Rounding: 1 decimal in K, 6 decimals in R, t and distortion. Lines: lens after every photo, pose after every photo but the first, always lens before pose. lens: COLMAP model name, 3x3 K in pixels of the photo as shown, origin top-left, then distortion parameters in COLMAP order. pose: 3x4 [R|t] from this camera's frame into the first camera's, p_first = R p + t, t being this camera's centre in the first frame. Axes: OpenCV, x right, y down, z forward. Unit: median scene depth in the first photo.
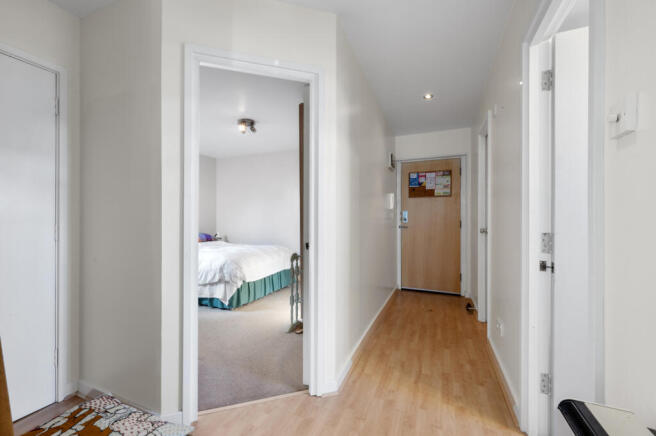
lens RADIAL K [[258.0, 0, 330.4], [0, 258.0, 219.5], [0, 0, 1]] dist [0.001347, 0.000214]
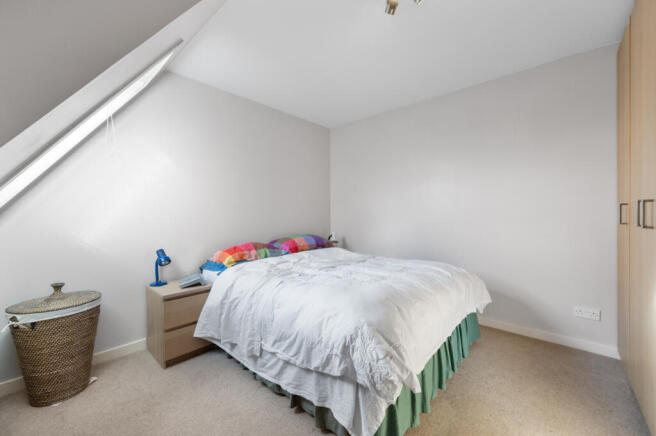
lens RADIAL K [[258.0, 0, 330.4], [0, 258.0, 219.5], [0, 0, 1]] dist [0.001347, 0.000214]
pose [[0.915462, -0.003812, -0.402387, -0.290647], [0.010042, 0.999860, 0.013373, 0.010006], [0.402279, -0.016283, 0.915372, 0.651031]]
